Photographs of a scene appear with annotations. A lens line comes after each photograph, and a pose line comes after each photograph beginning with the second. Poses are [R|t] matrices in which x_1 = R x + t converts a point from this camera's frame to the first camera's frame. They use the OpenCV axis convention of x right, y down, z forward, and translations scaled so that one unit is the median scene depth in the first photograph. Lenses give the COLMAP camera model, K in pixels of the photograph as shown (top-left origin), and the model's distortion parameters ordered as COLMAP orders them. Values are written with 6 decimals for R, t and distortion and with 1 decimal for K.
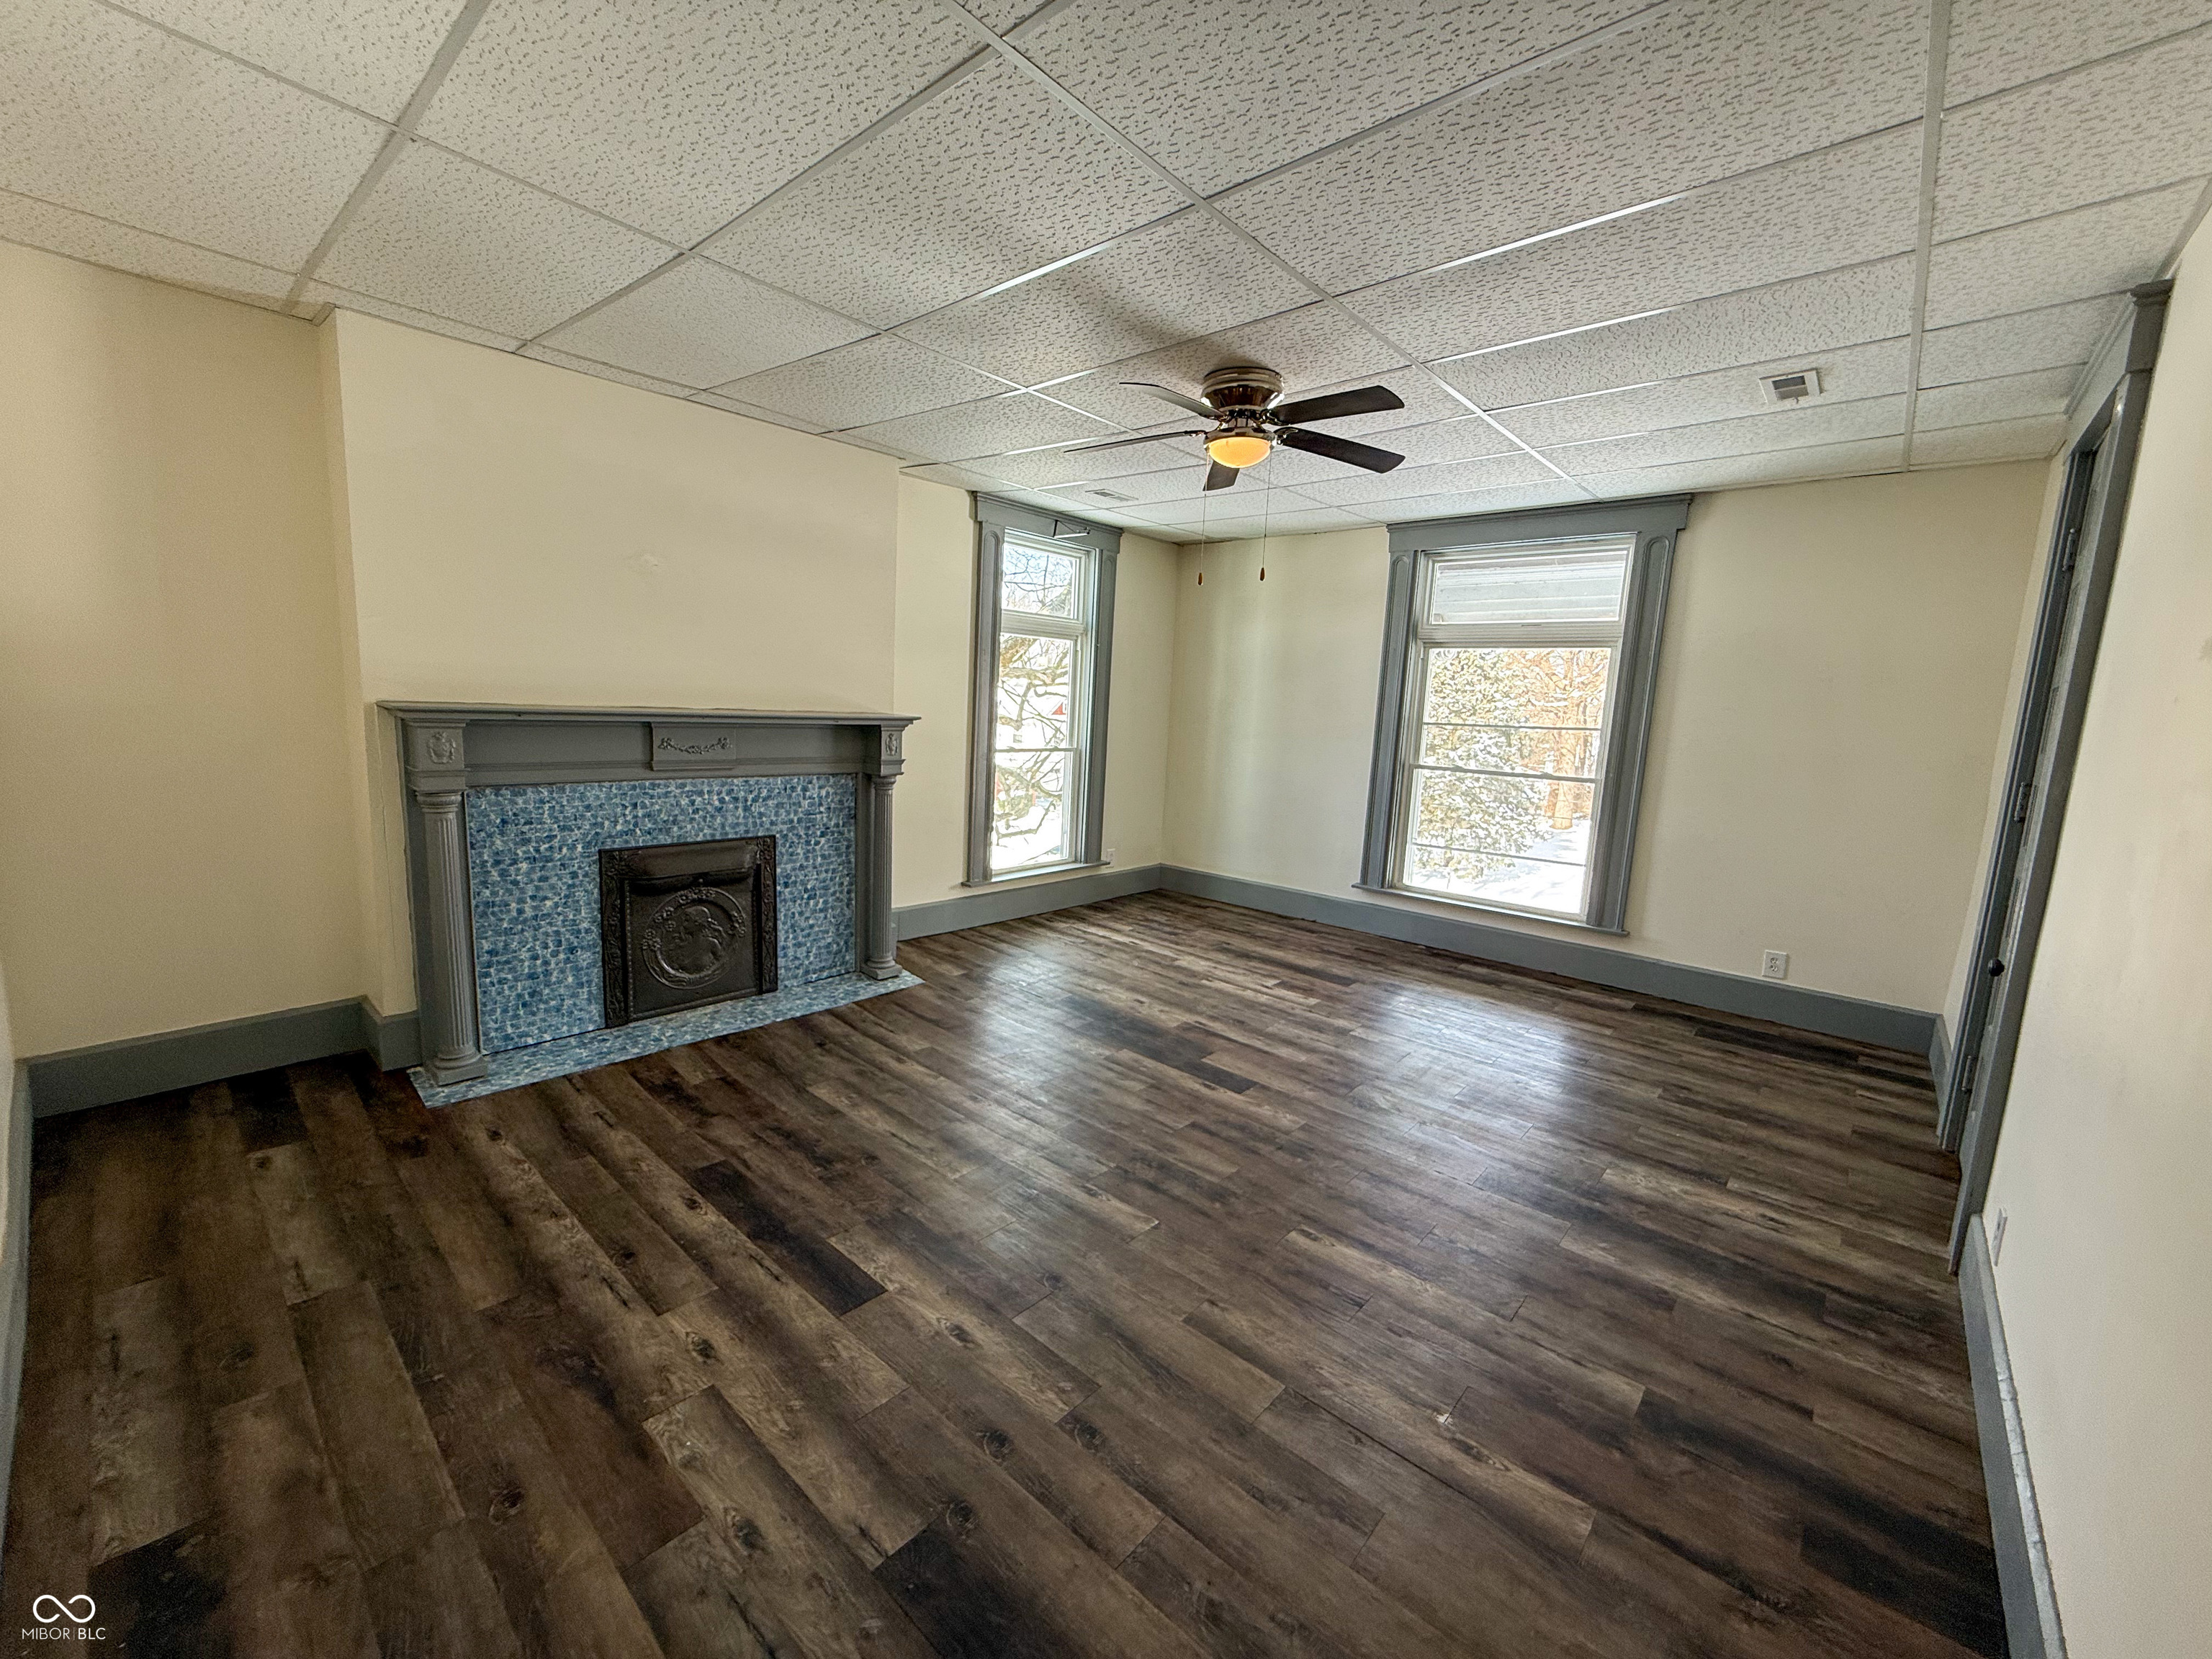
lens RADIAL K [[885.1, 0, 1099.1], [0, 885.1, 830.5], [0, 0, 1]] dist [-0.002094, 0.000606]
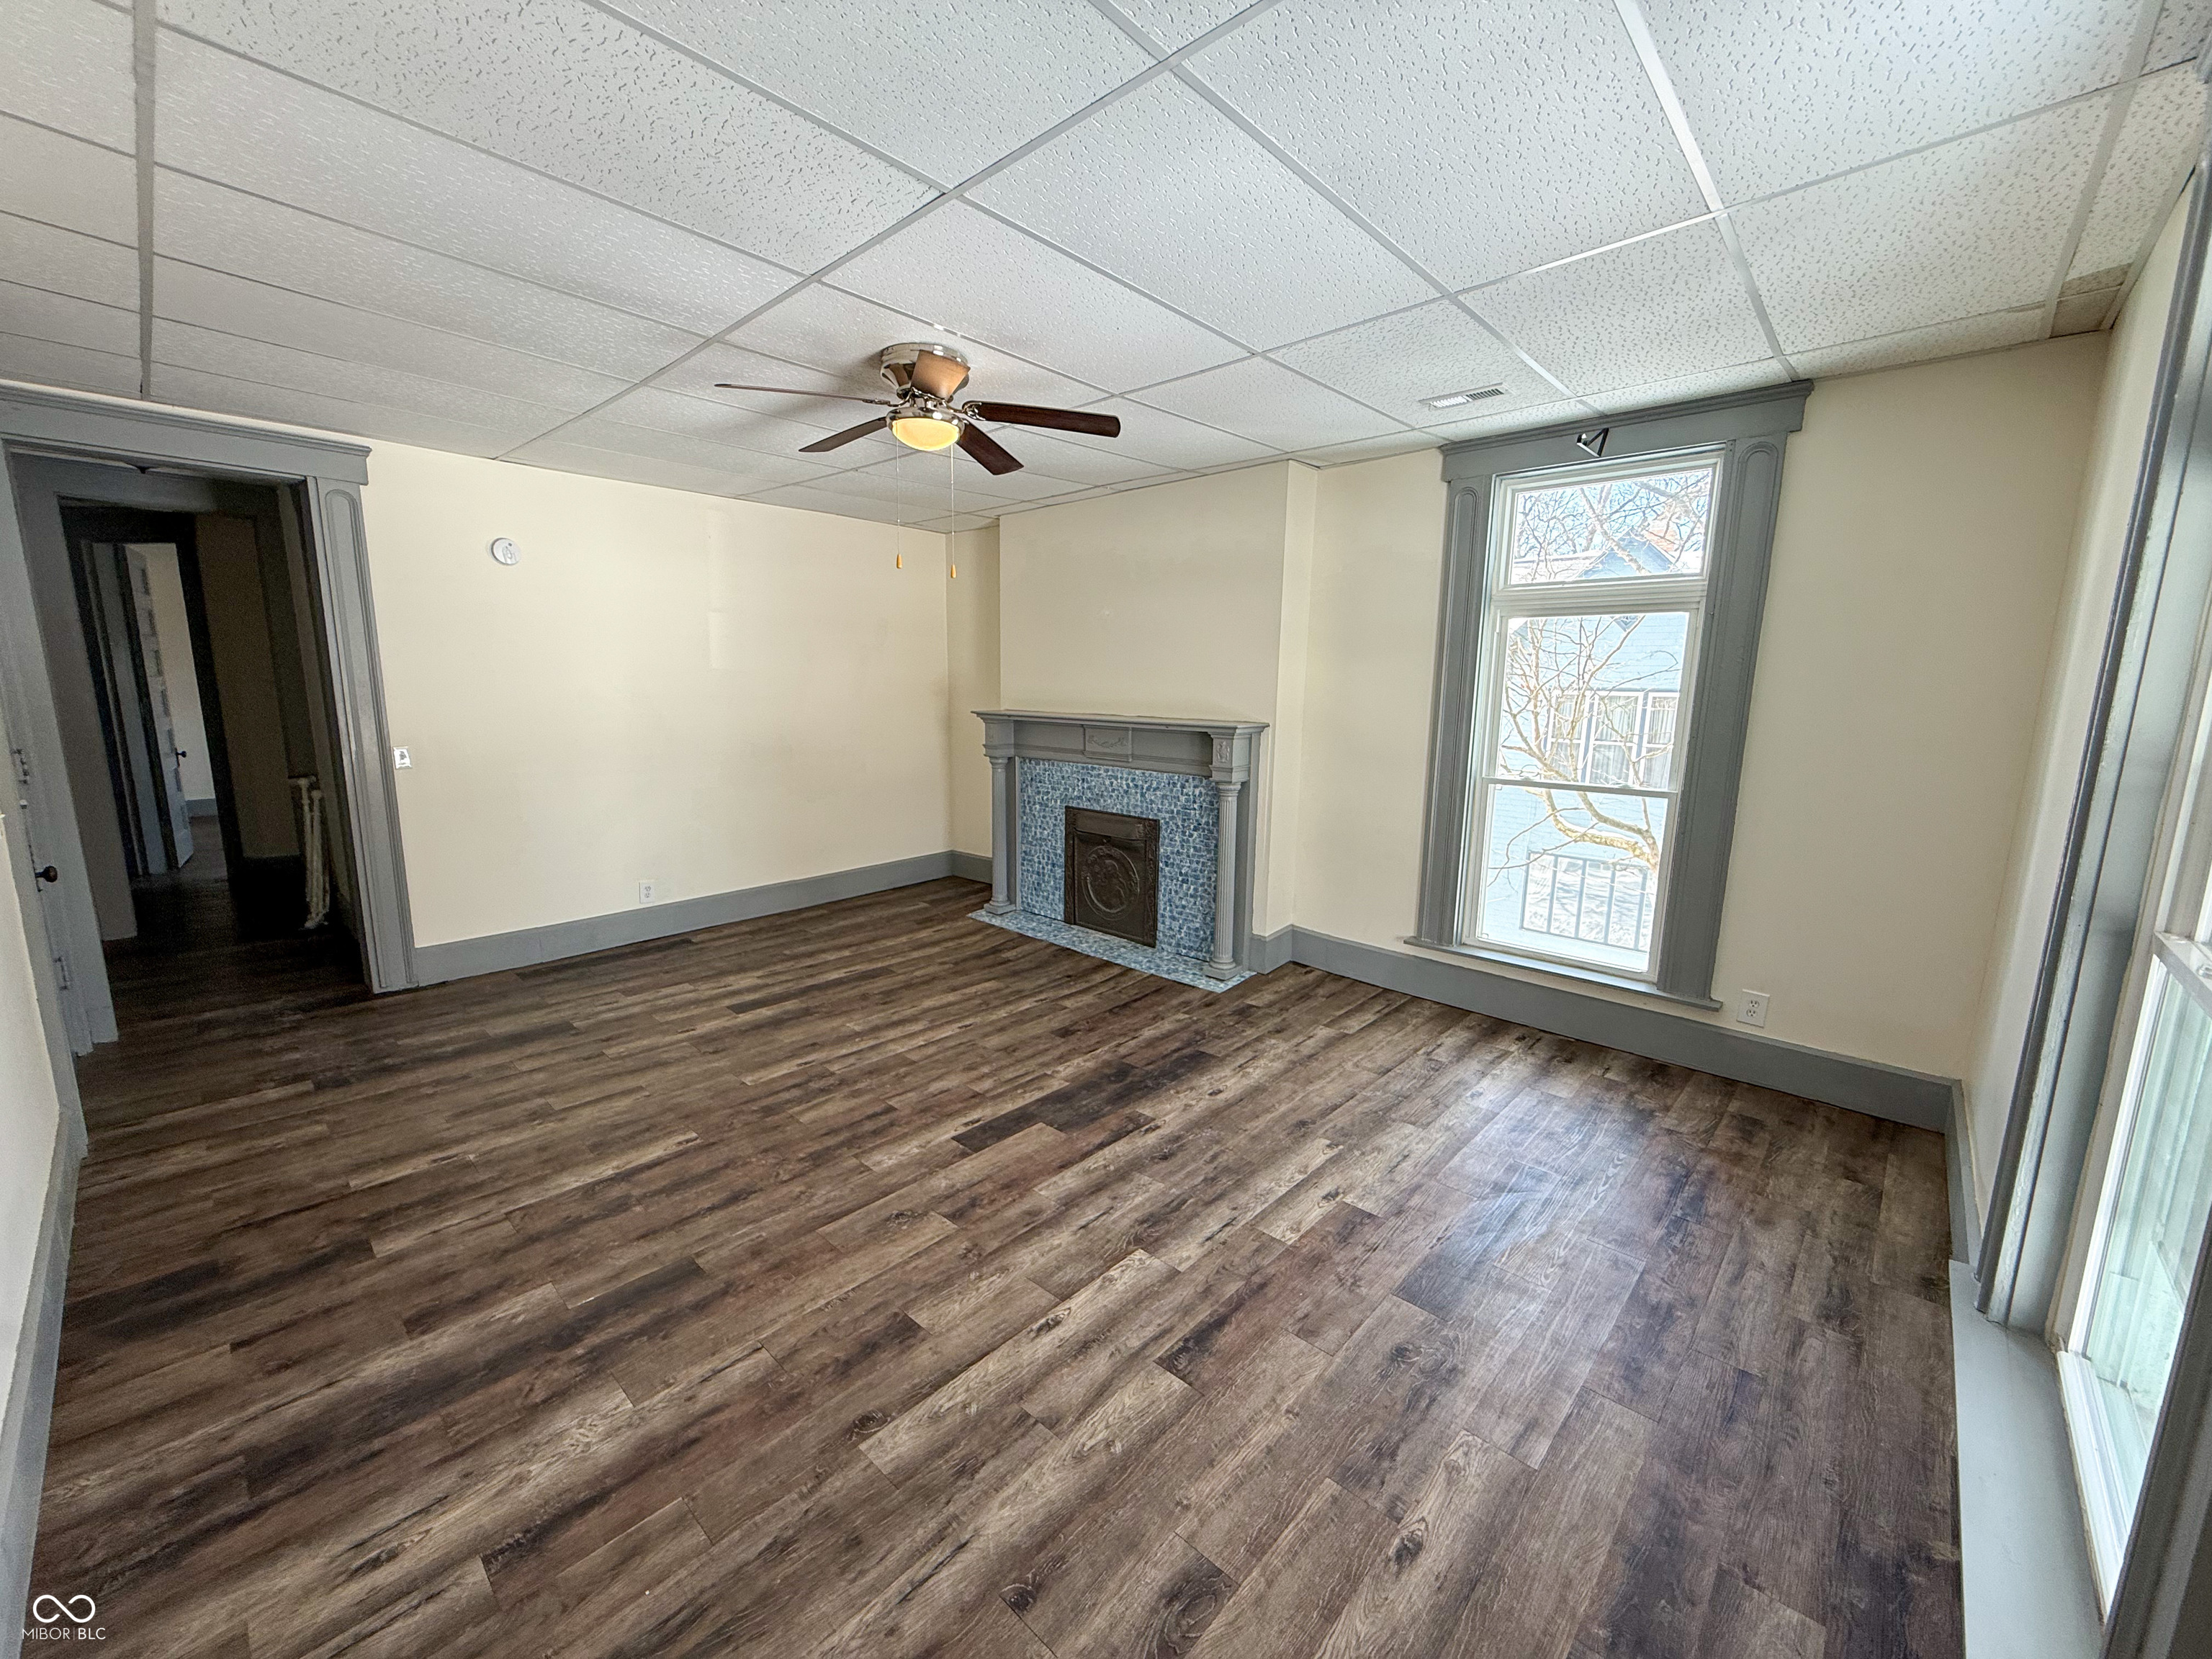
lens RADIAL K [[885.1, 0, 1099.1], [0, 885.1, 830.5], [0, 0, 1]] dist [-0.002094, 0.000606]
pose [[-0.030558, 0.120393, -0.992256, 0.968301], [-0.162024, 0.978993, 0.123774, -0.135382], [0.986314, 0.164552, -0.010410, 1.069092]]
